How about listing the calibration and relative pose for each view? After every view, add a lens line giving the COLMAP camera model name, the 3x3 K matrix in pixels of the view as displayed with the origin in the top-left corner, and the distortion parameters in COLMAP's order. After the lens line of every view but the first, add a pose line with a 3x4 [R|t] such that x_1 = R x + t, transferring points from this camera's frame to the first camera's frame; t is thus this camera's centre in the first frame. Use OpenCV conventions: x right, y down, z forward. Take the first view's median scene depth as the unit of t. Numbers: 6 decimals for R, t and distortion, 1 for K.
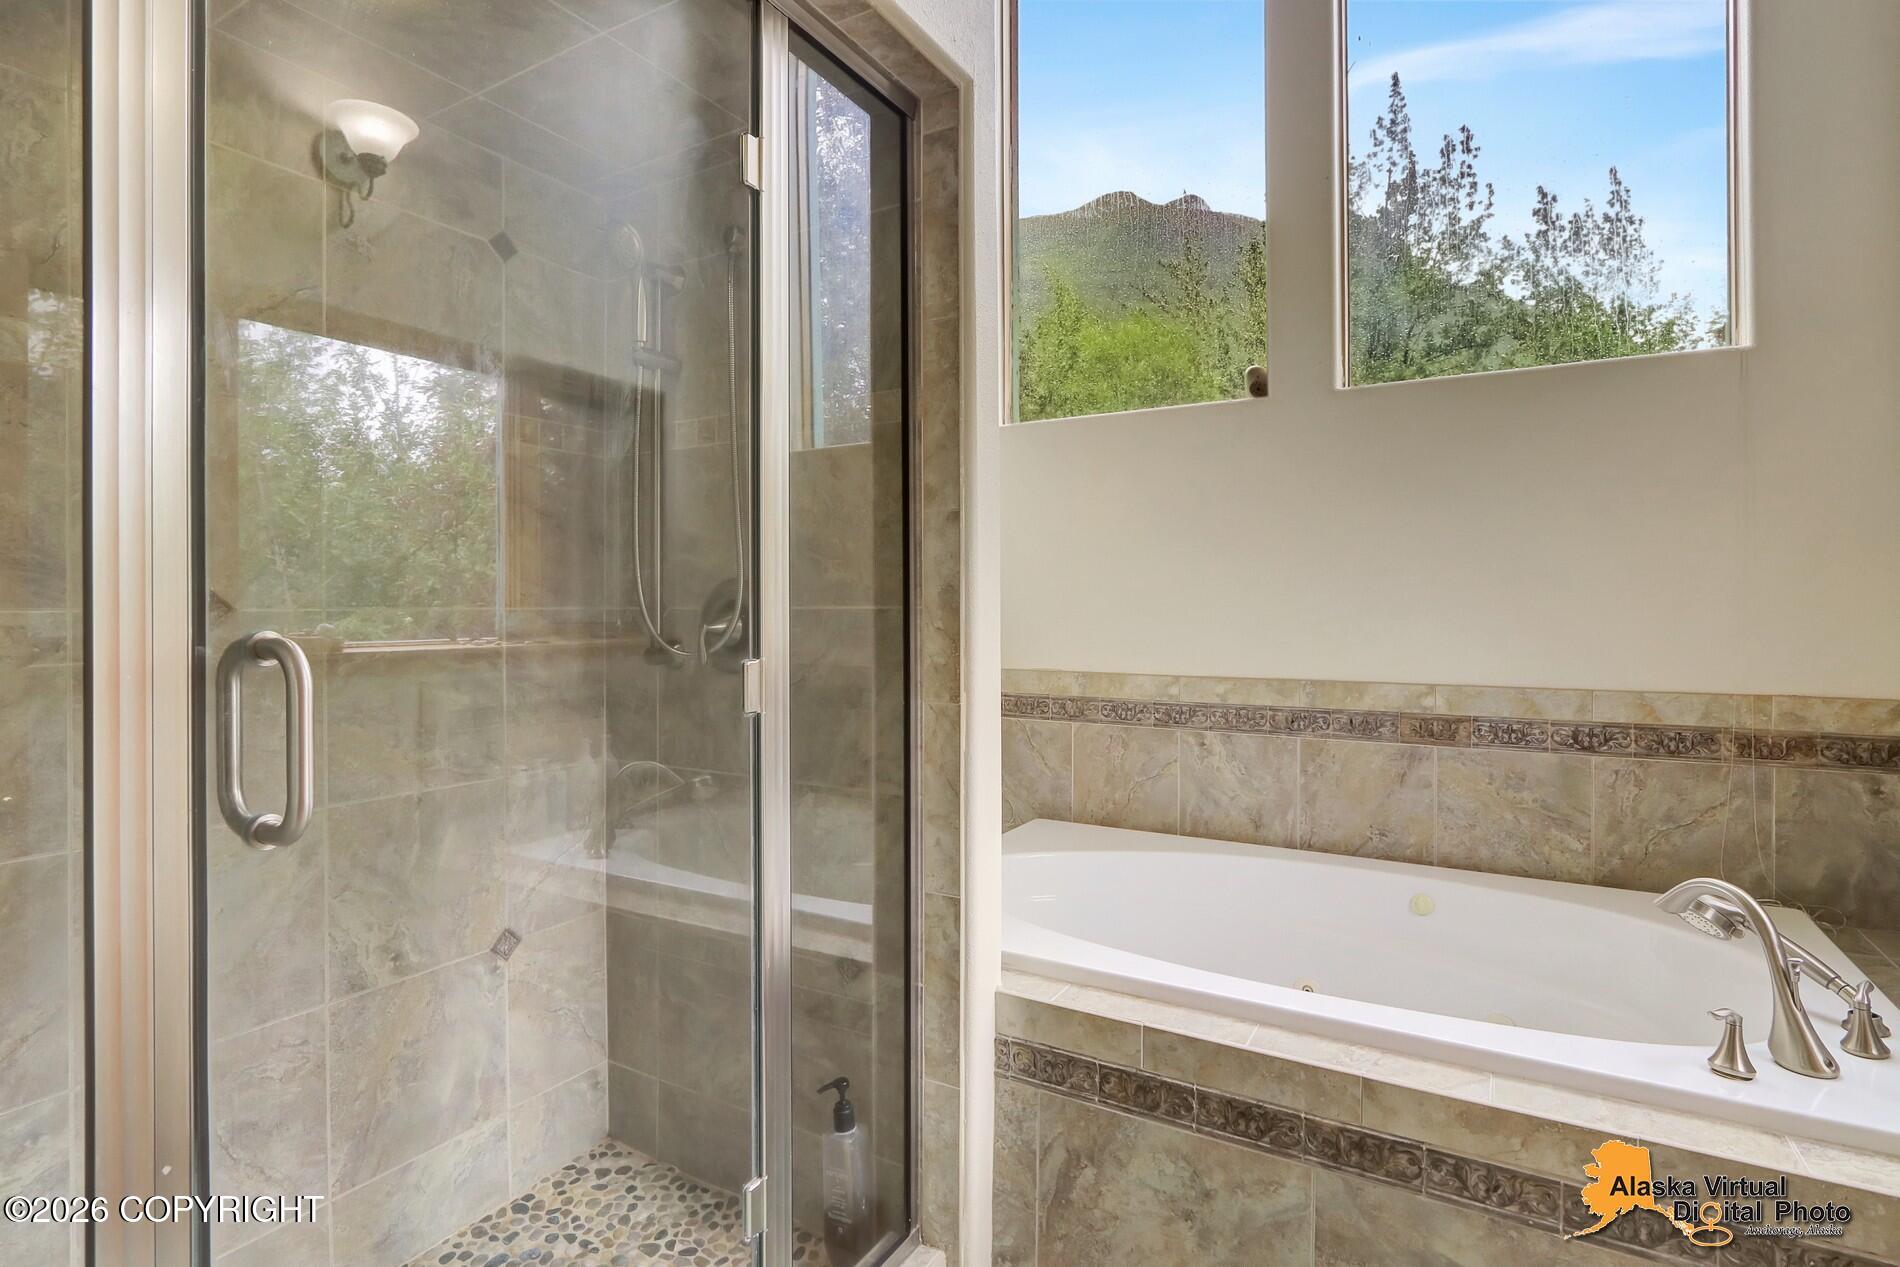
lens RADIAL K [[952.3, 0, 945.6], [0, 952.3, 622.3], [0, 0, 1]] dist [-0.015488, 0.000792]
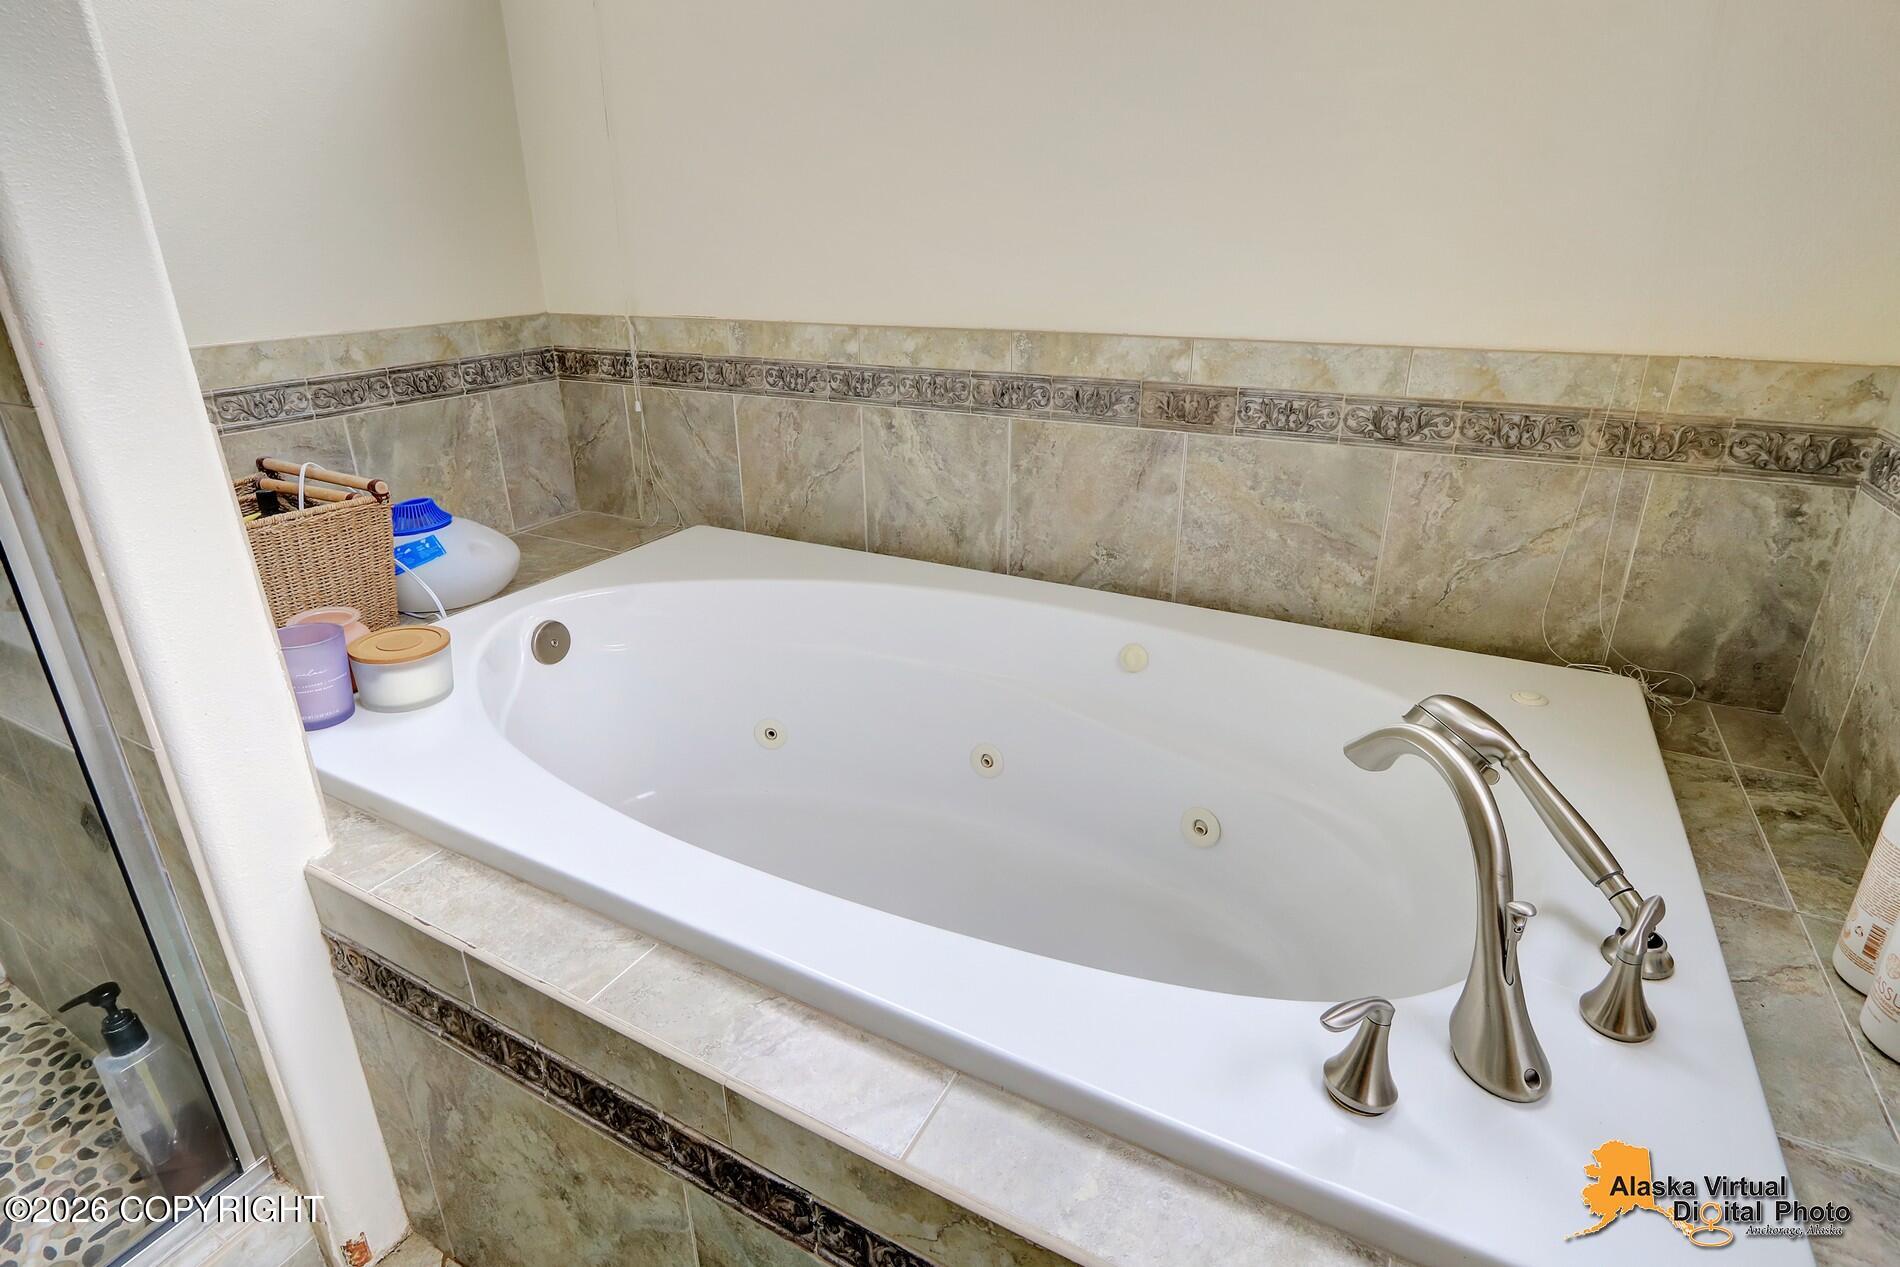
lens RADIAL K [[952.3, 0, 945.6], [0, 952.3, 622.3], [0, 0, 1]] dist [-0.015488, 0.000792]
pose [[0.999275, -0.020769, 0.031895, 0.337376], [0.007874, 0.932678, 0.360624, 0.011568], [-0.037238, -0.360112, 0.932166, 0.341657]]
